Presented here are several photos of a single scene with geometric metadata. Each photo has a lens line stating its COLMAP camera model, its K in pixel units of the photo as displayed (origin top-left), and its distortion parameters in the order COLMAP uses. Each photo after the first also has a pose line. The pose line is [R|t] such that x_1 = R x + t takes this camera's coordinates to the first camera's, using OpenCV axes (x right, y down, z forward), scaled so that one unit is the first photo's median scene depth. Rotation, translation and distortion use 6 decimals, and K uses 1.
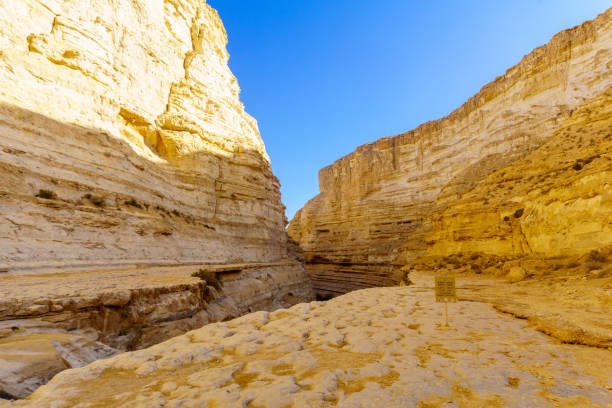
lens RADIAL K [[372.4, 0, 305.4], [0, 372.4, 219.8], [0, 0, 1]] dist [0.002201, 0.000066]
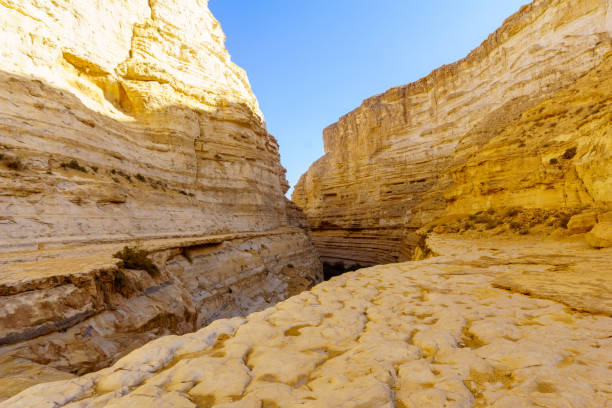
lens RADIAL K [[372.4, 0, 305.4], [0, 372.4, 219.8], [0, 0, 1]] dist [0.002201, 0.000066]
pose [[0.998289, -0.046218, -0.035818, 0.034146], [0.049183, 0.995003, 0.086891, 0.016428], [0.031623, -0.088504, 0.995574, 0.137306]]
